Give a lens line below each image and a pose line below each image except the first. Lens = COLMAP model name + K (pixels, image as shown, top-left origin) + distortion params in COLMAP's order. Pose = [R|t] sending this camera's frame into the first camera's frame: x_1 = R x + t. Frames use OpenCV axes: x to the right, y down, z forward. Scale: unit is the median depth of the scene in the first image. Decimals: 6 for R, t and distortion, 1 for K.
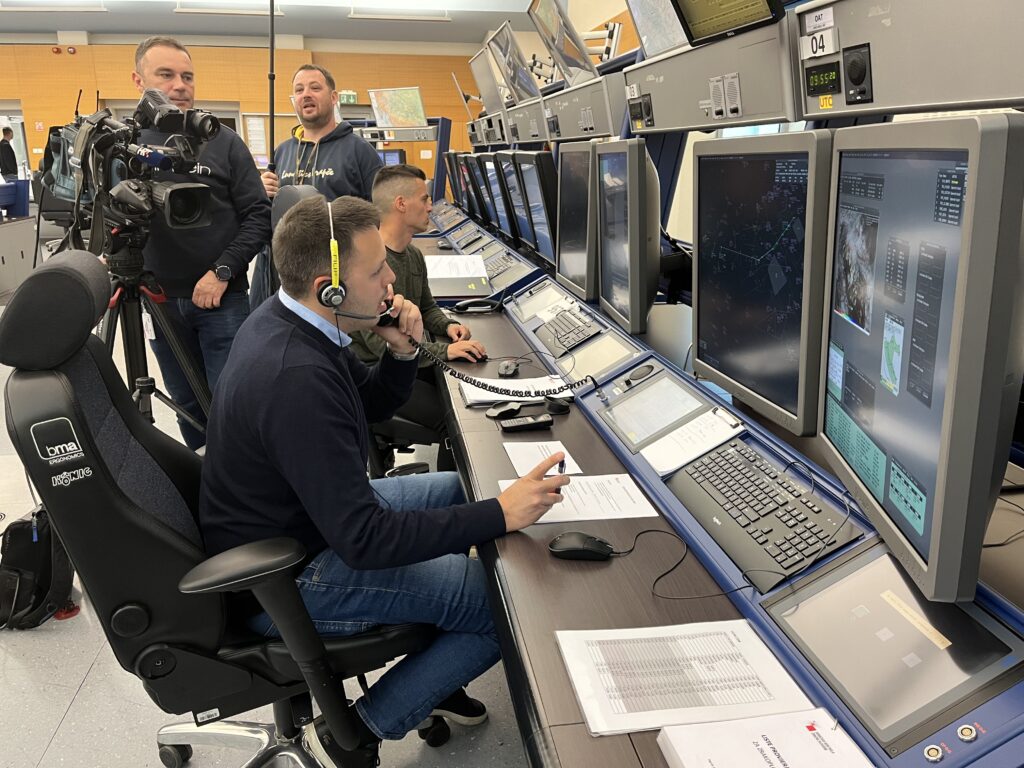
lens RADIAL K [[781.3, 0, 510.8], [0, 781.3, 385.0], [0, 0, 1]] dist [0.042546, -0.000523]
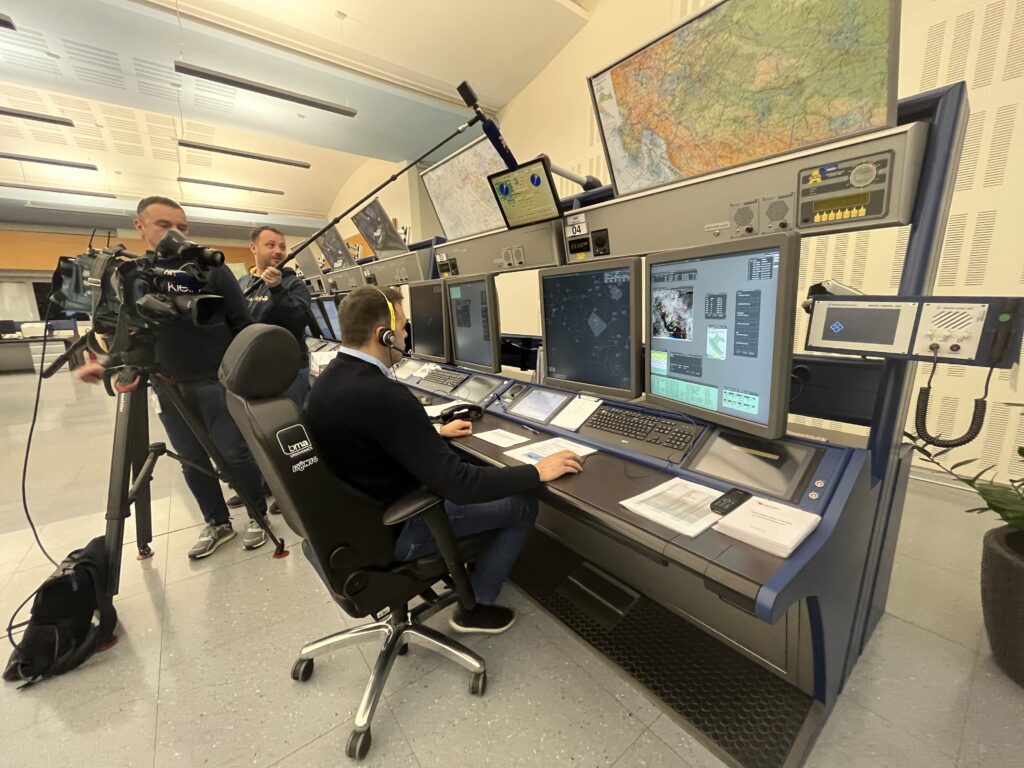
lens RADIAL K [[408.6, 0, 513.2], [0, 408.6, 384.8], [0, 0, 1]] dist [0.000632, -0.000257]
pose [[0.870486, -0.105247, 0.480808, -0.303119], [0.152562, 0.986454, -0.060276, 0.030448], [-0.467952, 0.125823, 0.874751, 0.122821]]
